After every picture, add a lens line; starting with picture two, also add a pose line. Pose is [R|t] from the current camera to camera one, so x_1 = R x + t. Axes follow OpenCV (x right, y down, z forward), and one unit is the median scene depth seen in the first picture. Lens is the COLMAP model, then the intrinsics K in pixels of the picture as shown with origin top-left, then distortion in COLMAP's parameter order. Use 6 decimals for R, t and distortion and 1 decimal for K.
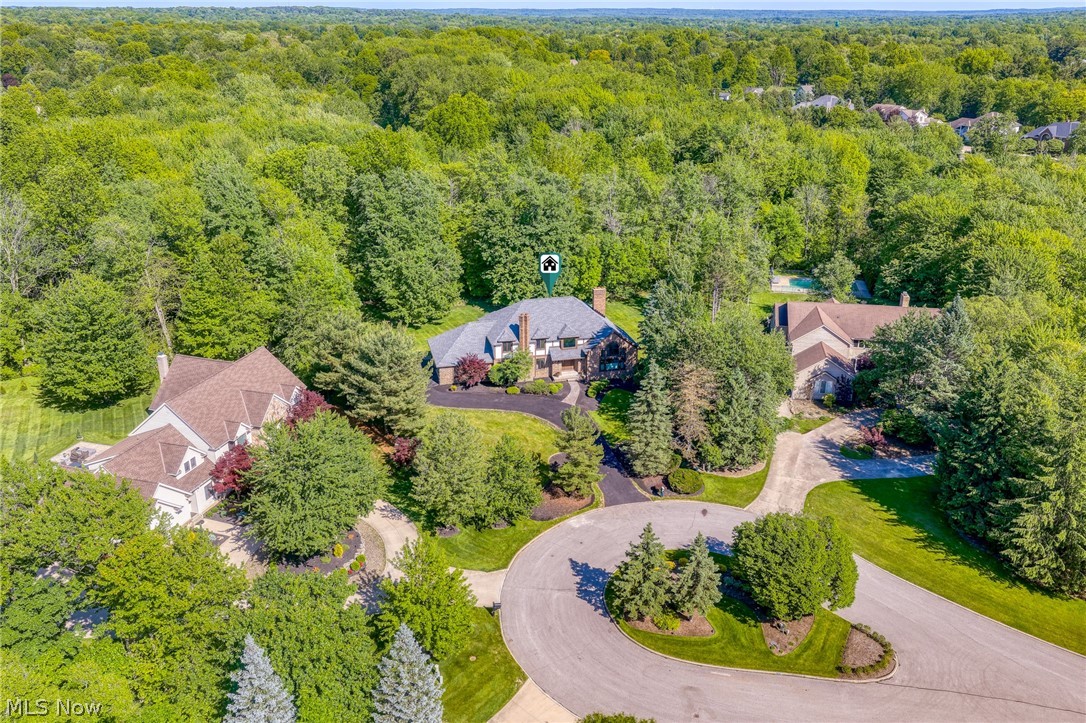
lens RADIAL K [[895.9, 0, 544.1], [0, 895.9, 362.0], [0, 0, 1]] dist [-0.010148, -0.005543]
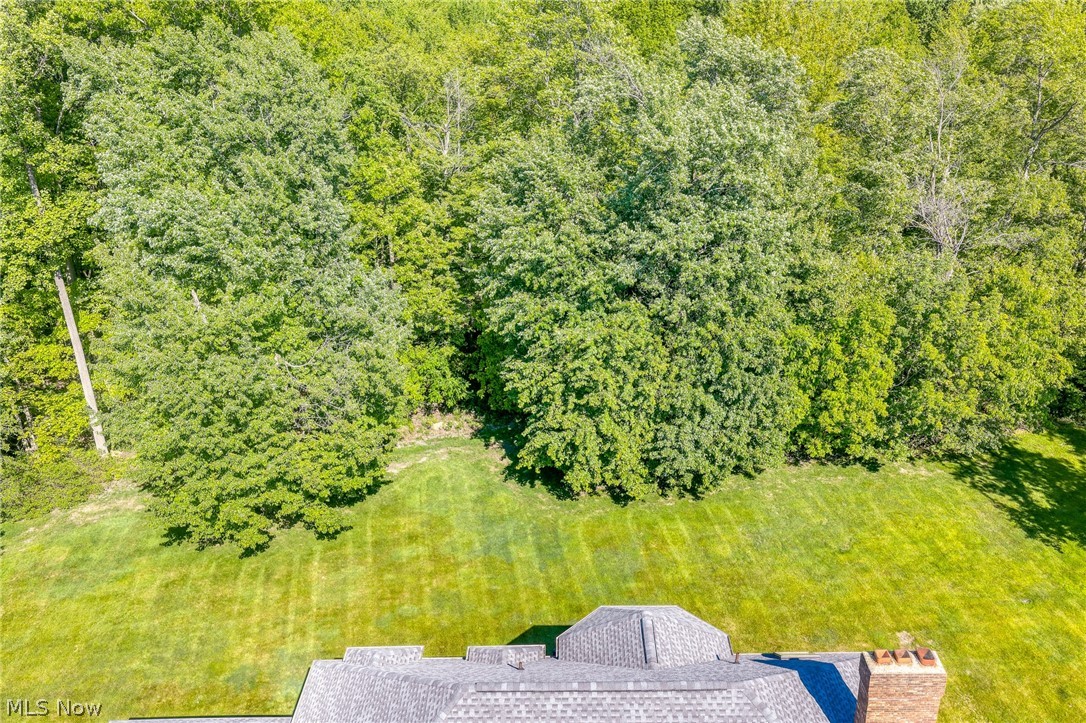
lens RADIAL K [[895.9, 0, 543.1], [0, 895.9, 359.9], [0, 0, 1]] dist [-0.010148, -0.005543]
pose [[0.958279, 0.072099, -0.276590, 0.034549], [-0.061650, 0.997023, 0.046303, -0.115882], [0.279105, -0.027319, 0.959872, 0.690568]]
